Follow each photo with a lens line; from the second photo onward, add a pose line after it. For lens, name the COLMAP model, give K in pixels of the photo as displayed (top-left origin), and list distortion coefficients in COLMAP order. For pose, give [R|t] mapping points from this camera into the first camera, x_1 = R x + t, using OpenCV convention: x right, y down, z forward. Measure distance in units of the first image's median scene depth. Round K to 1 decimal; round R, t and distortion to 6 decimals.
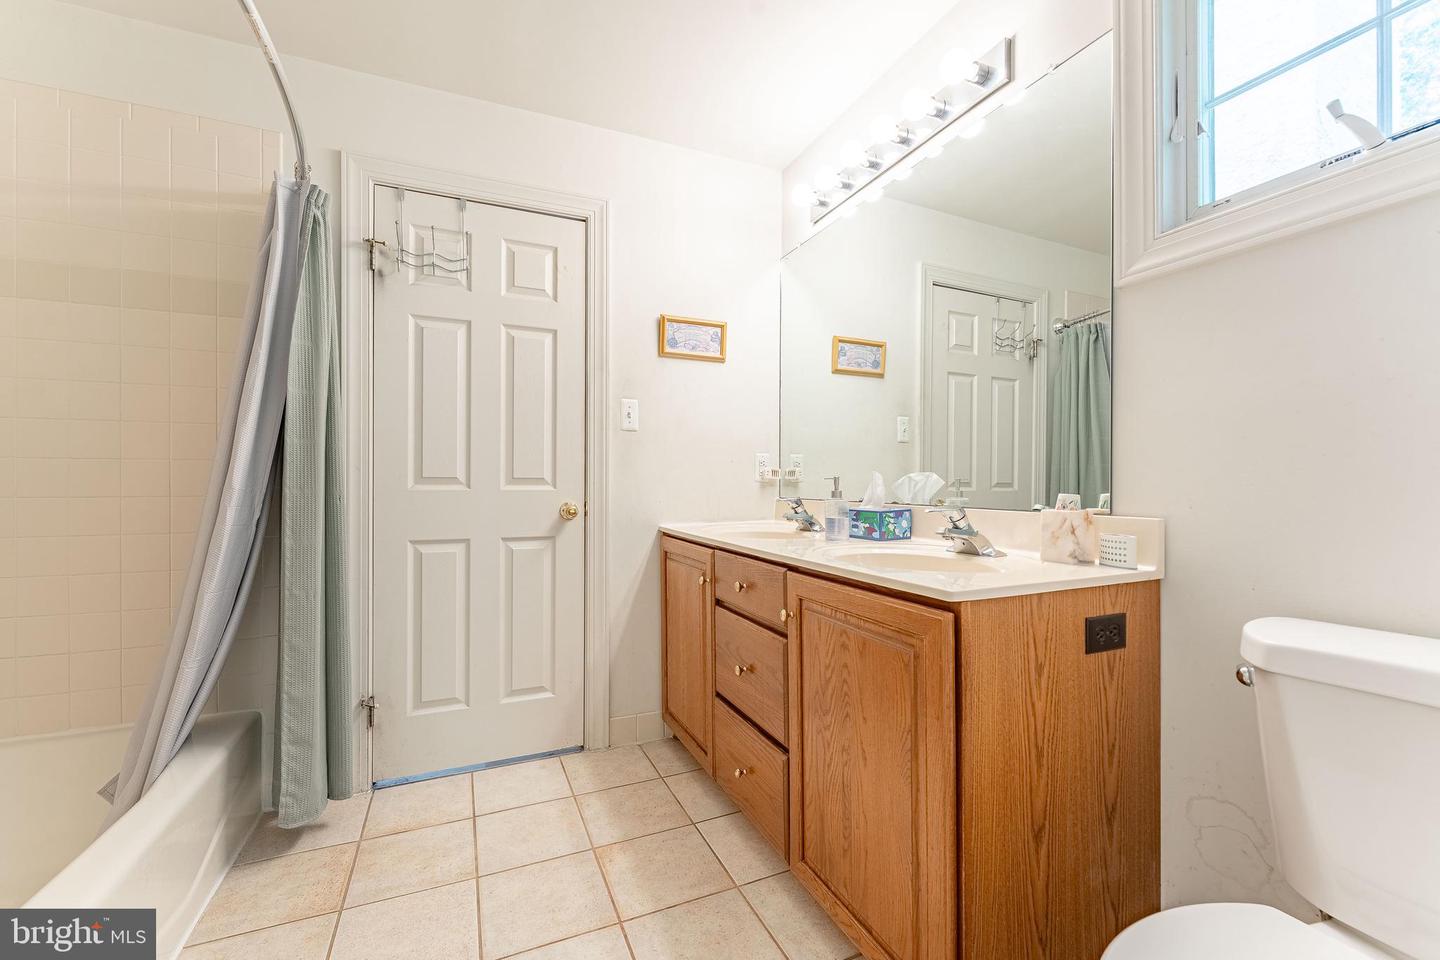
lens RADIAL K [[586.3, 0, 714.0], [0, 586.3, 480.9], [0, 0, 1]] dist [0.001367, -0.001240]
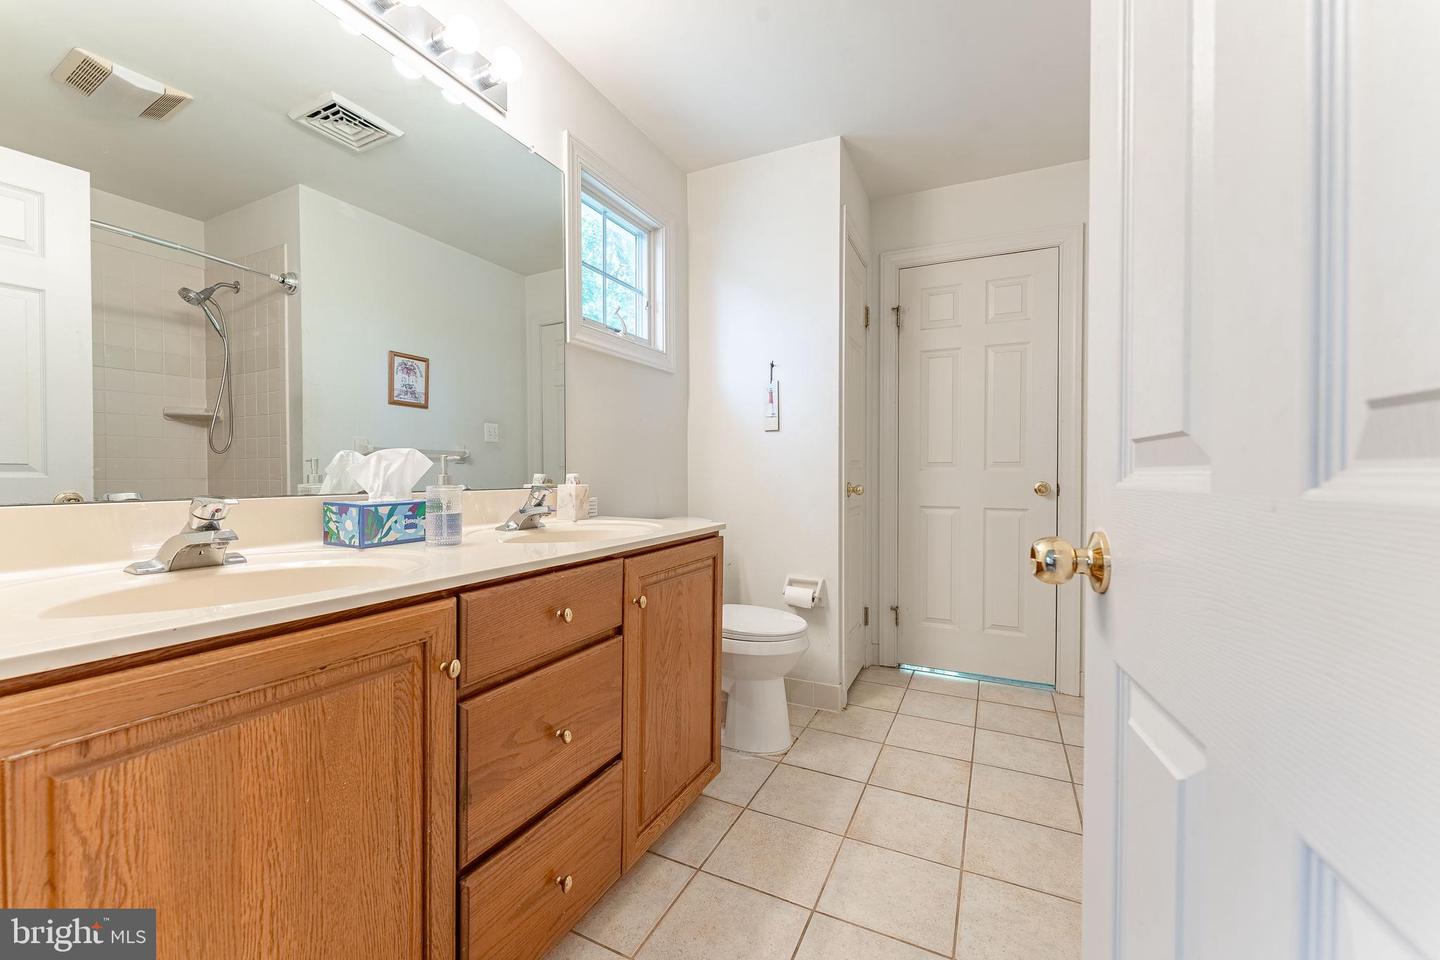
lens RADIAL K [[586.3, 0, 718.3], [0, 586.3, 474.6], [0, 0, 1]] dist [0.001367, -0.001240]
pose [[-0.644401, -0.007283, 0.764653, -0.885484], [-0.005142, 0.999973, 0.005191, 0.016435], [-0.764671, -0.000587, -0.644421, 1.924001]]
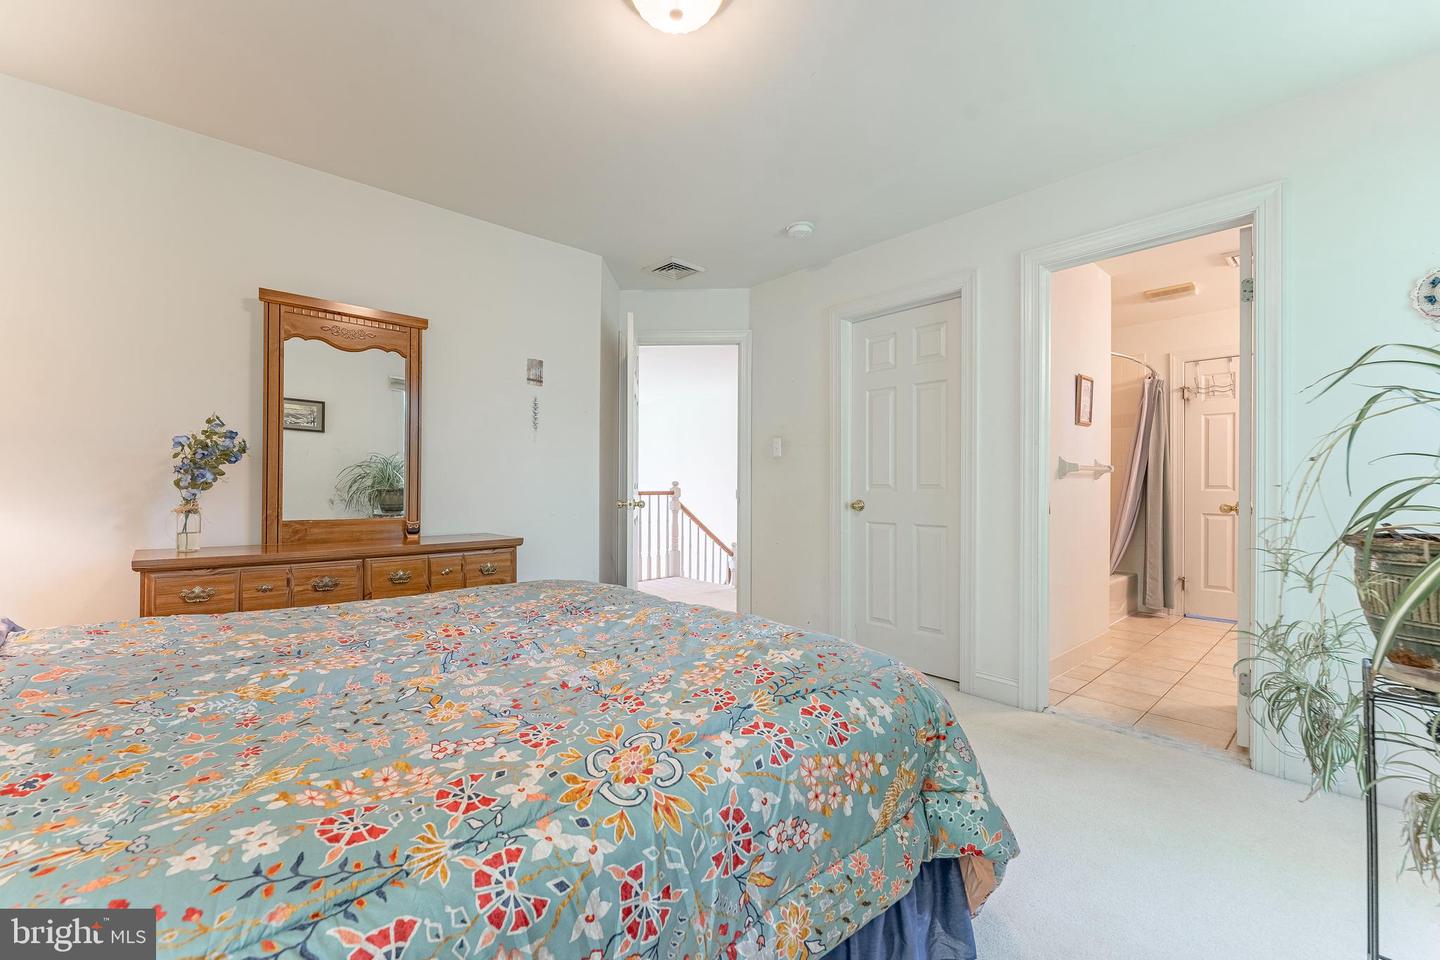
lens RADIAL K [[586.3, 0, 709.4], [0, 586.3, 484.1], [0, 0, 1]] dist [0.001367, -0.001240]
pose [[0.312806, -0.000629, -0.949817, 1.046256], [0.000242, 1.000000, -0.000583, -0.011221], [0.949817, -0.000047, 0.312806, -1.531053]]
